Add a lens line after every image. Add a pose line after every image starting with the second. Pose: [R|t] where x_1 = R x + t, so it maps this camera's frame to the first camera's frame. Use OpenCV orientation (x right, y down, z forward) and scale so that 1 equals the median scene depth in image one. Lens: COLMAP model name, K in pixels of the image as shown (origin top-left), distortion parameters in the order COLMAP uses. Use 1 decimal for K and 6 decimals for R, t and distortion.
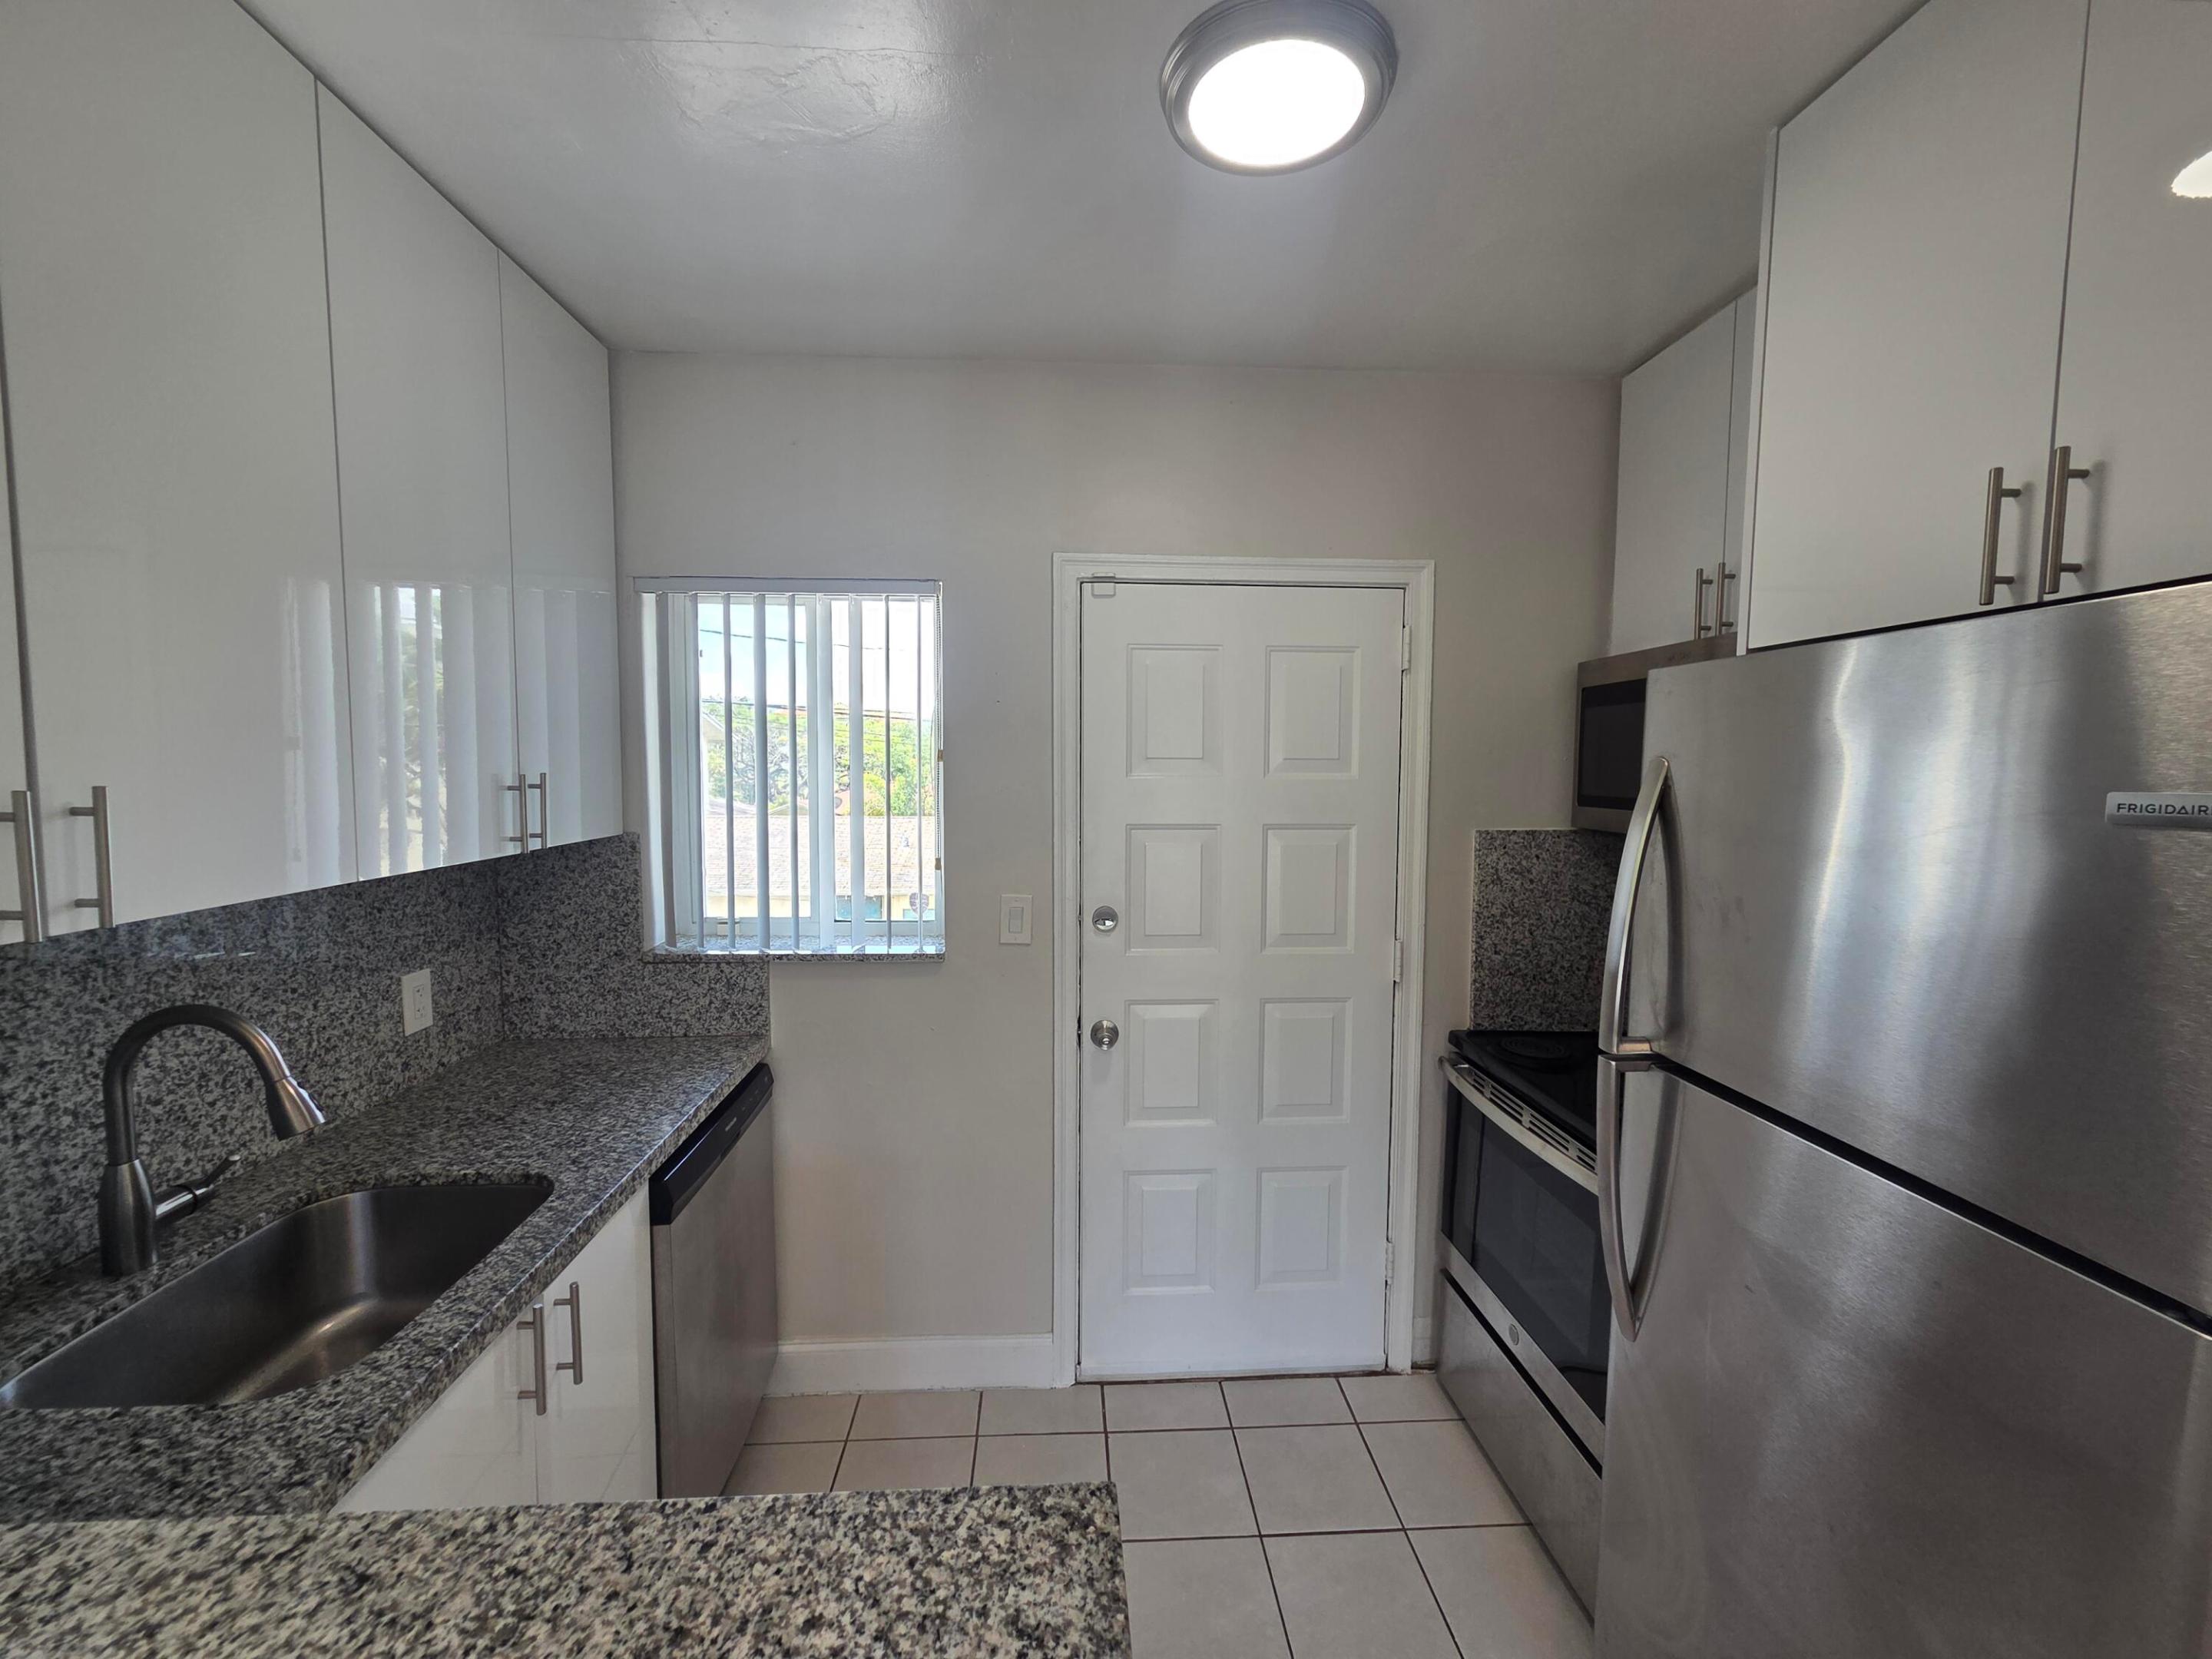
lens RADIAL K [[894.0, 0, 1106.0], [0, 894.0, 829.5], [0, 0, 1]] dist [0.000830, -0.000025]
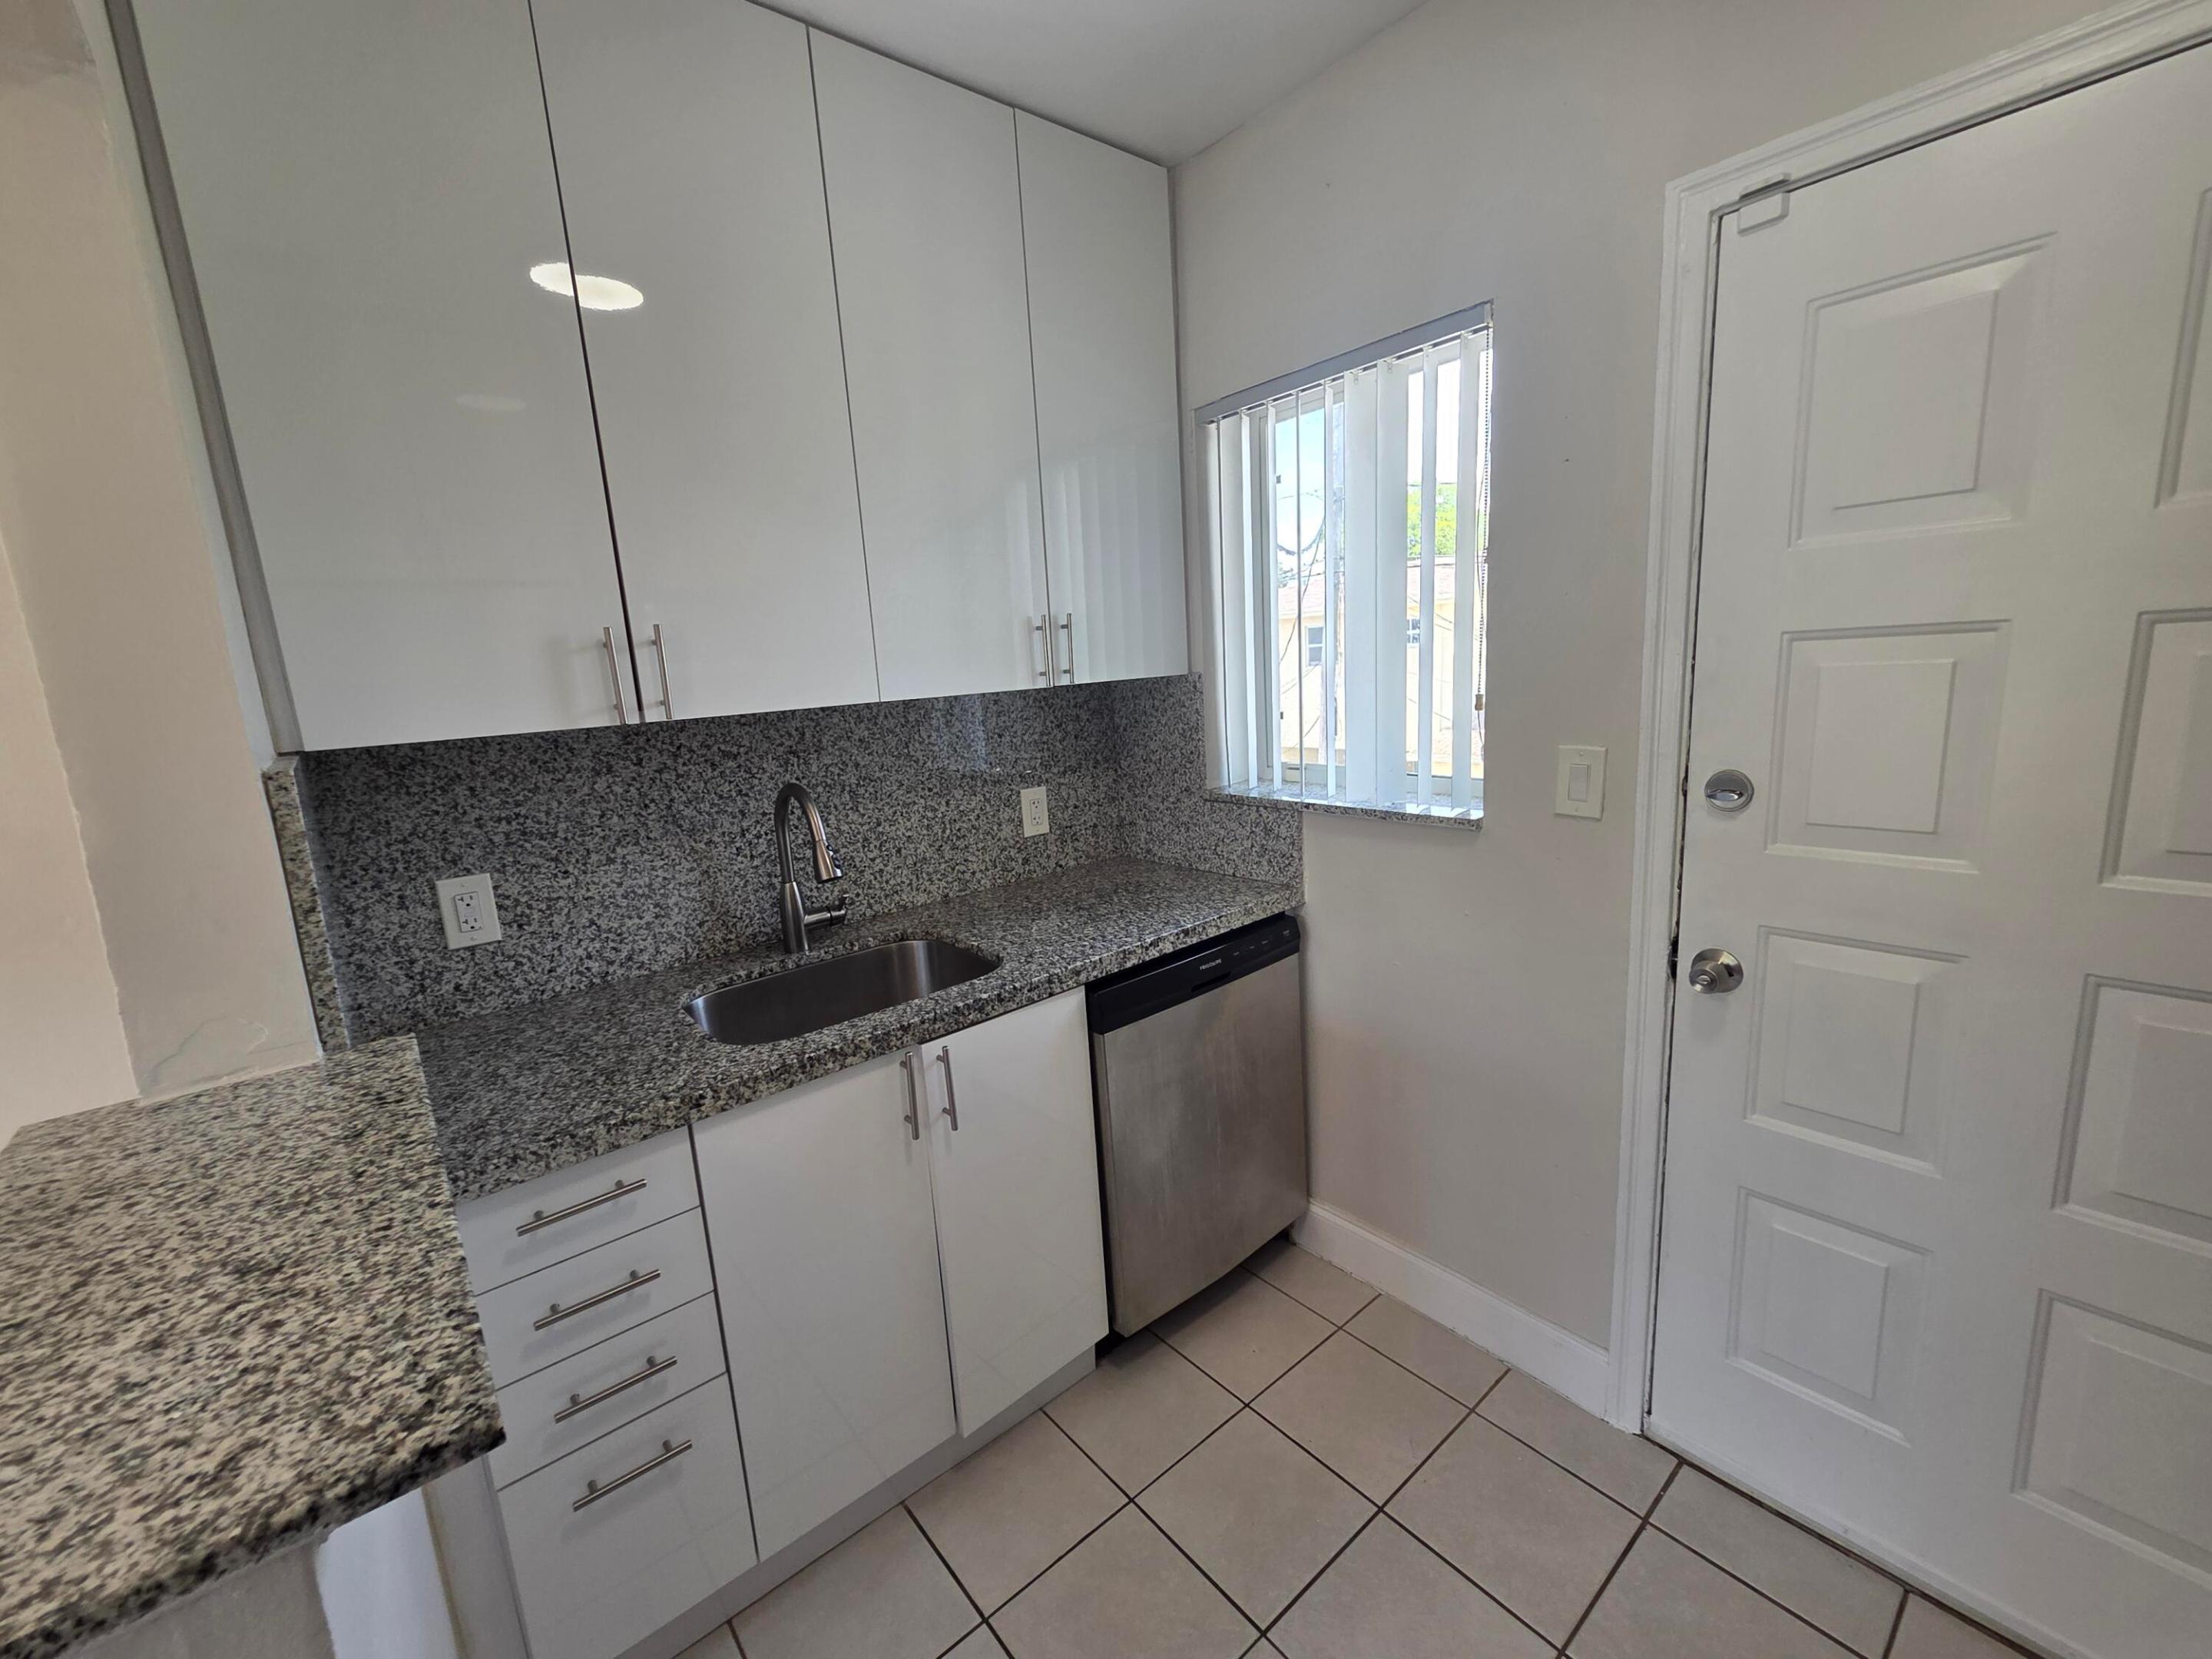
lens RADIAL K [[903.2, 0, 1108.0], [0, 903.2, 832.3], [0, 0, 1]] dist [0.002850, 0.000309]
pose [[0.595379, 0.108264, -0.796117, 0.284772], [0.006751, 0.990171, 0.139702, 0.044067], [0.803416, -0.088550, 0.588796, 0.327125]]
